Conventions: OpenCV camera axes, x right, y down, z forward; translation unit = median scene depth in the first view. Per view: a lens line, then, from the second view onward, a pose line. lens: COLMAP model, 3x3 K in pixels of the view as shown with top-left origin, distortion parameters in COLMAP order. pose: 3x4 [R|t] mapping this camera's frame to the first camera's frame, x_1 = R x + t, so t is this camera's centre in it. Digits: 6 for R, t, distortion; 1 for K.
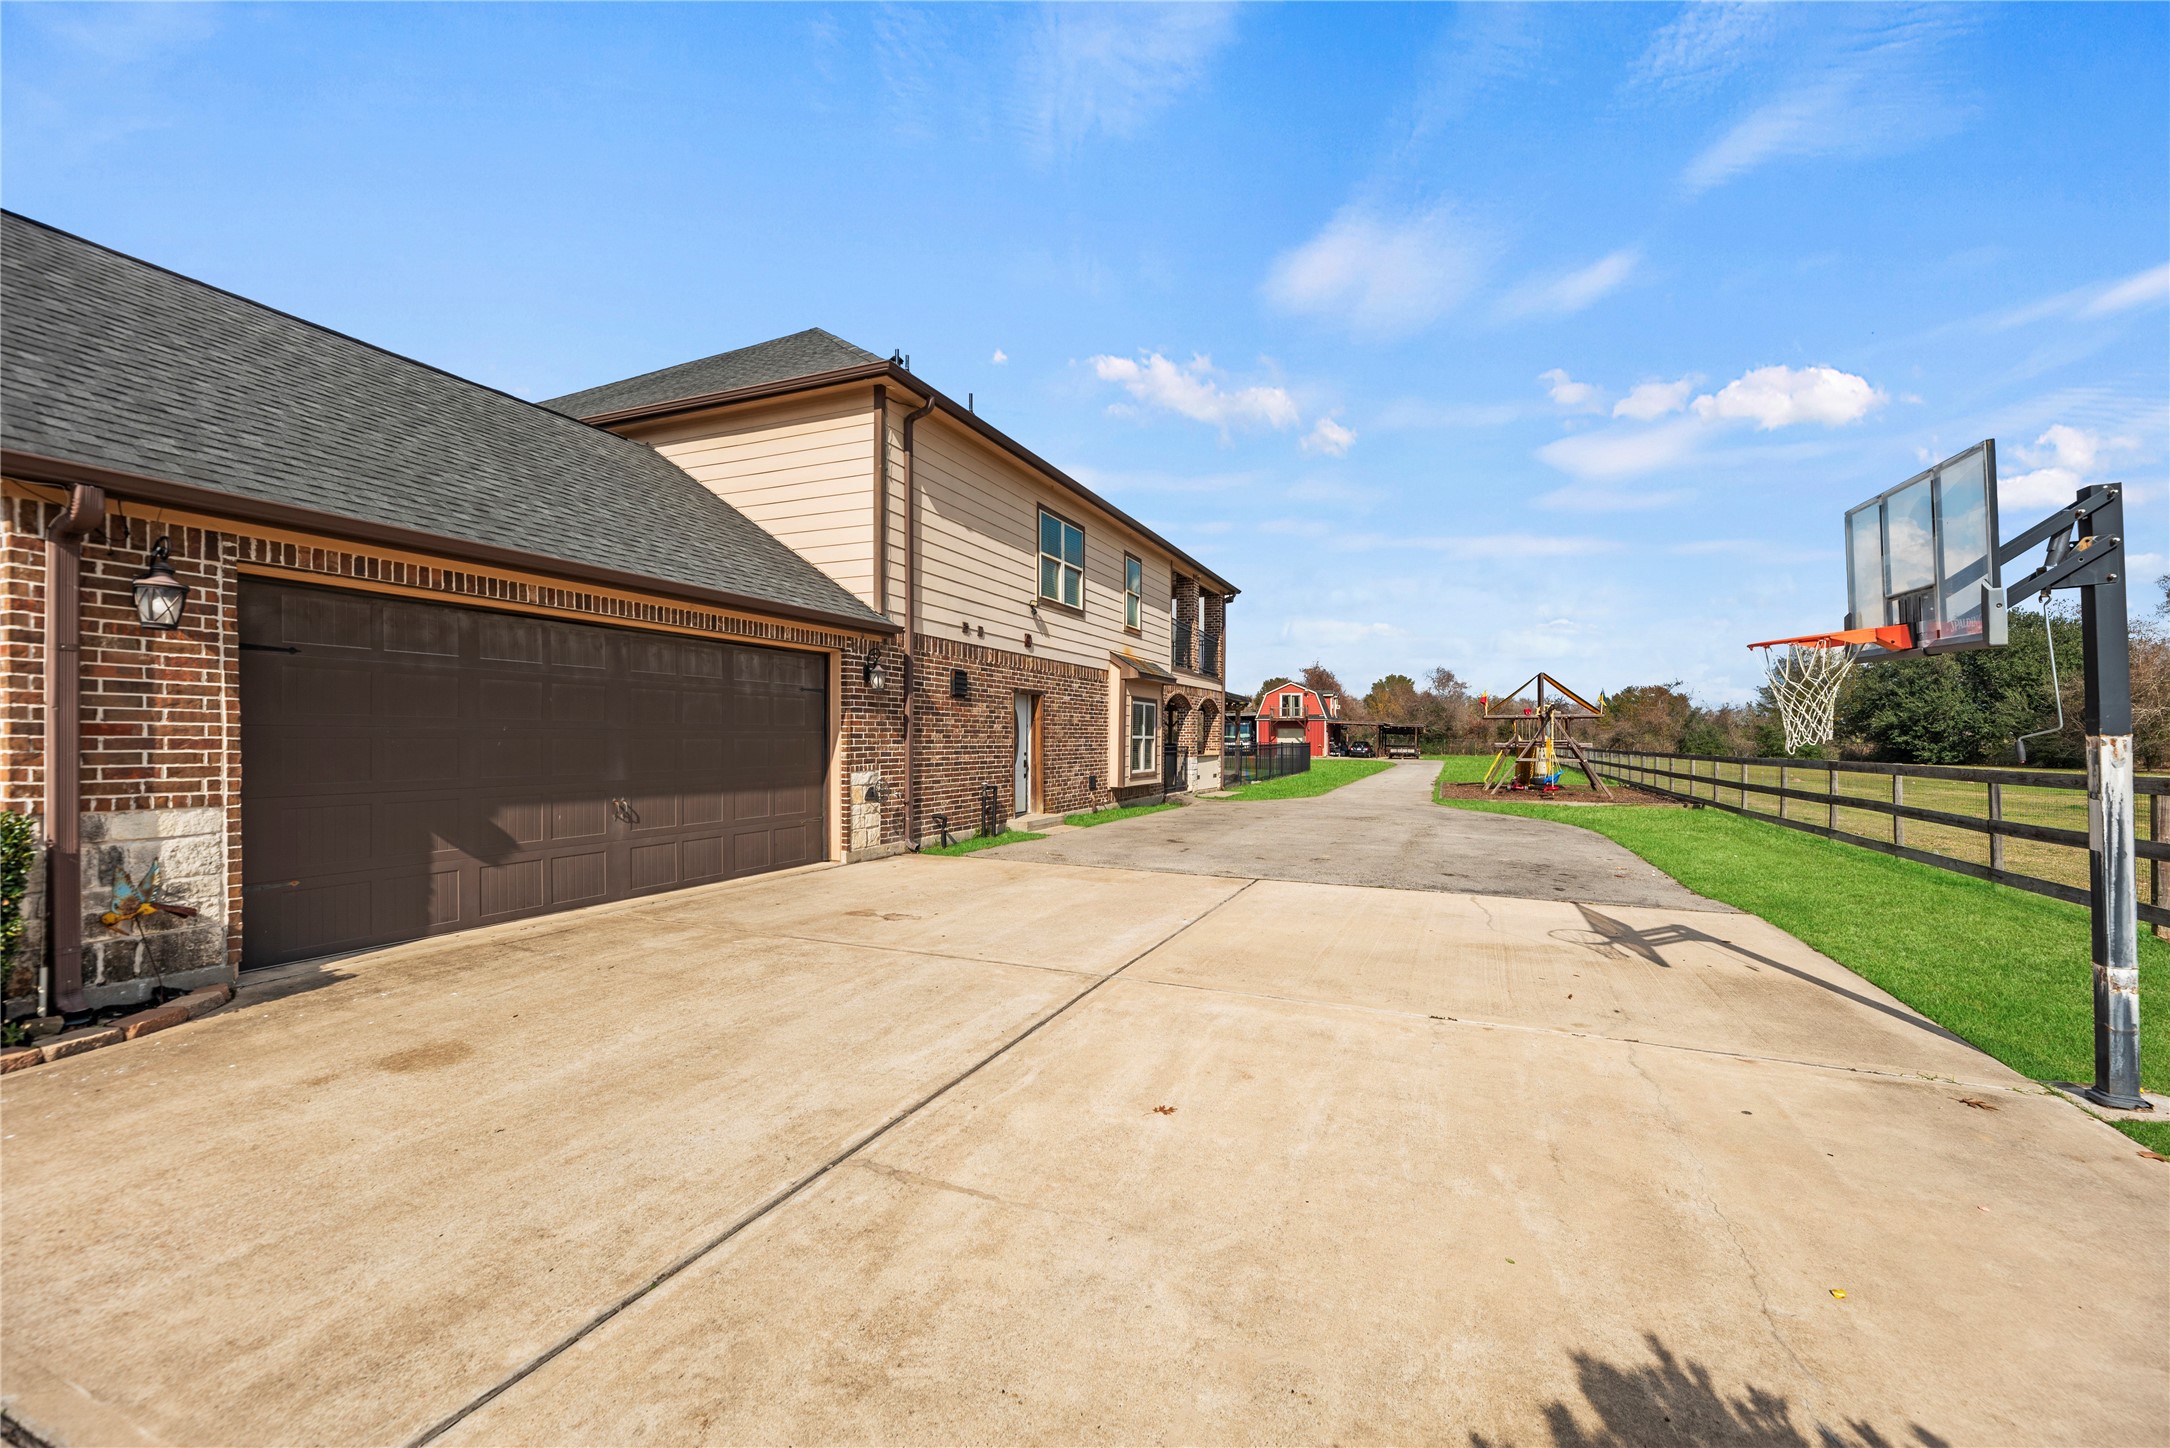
lens RADIAL K [[887.0, 0, 1092.6], [0, 887.0, 740.6], [0, 0, 1]] dist [-0.000548, -0.000116]
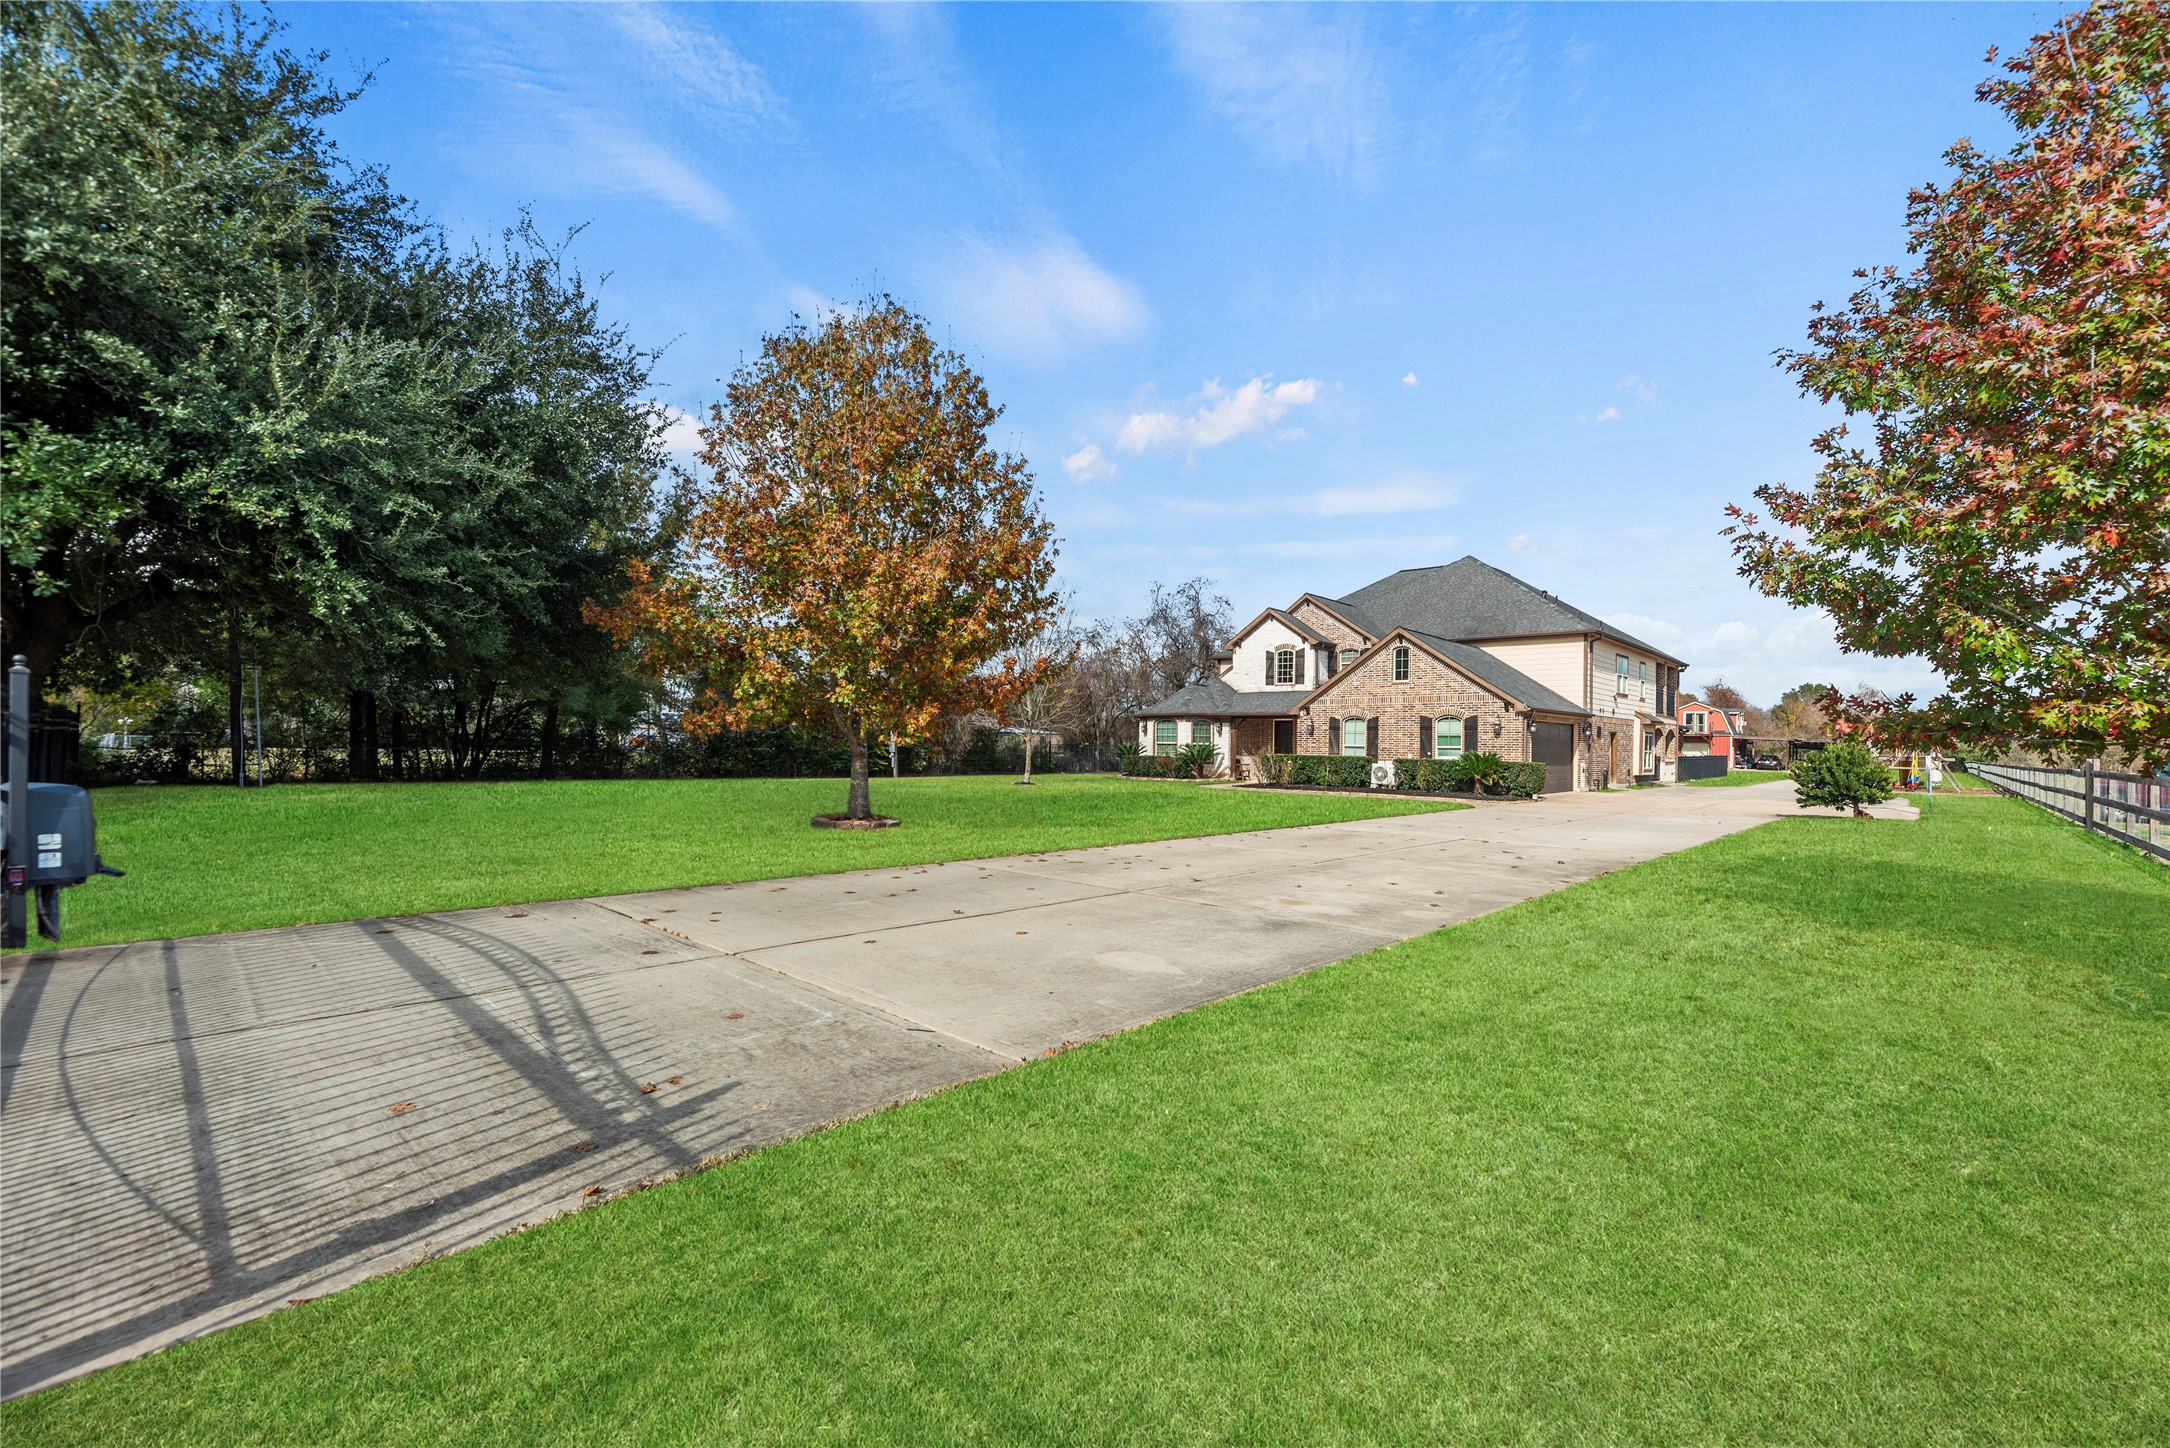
lens RADIAL K [[887.0, 0, 1092.6], [0, 887.0, 740.6], [0, 0, 1]] dist [-0.000548, -0.000116]
pose [[0.937622, 0.012779, -0.347421, -0.323733], [-0.015097, 0.999878, -0.003966, -0.001044], [0.347328, 0.008963, 0.937701, -1.019197]]
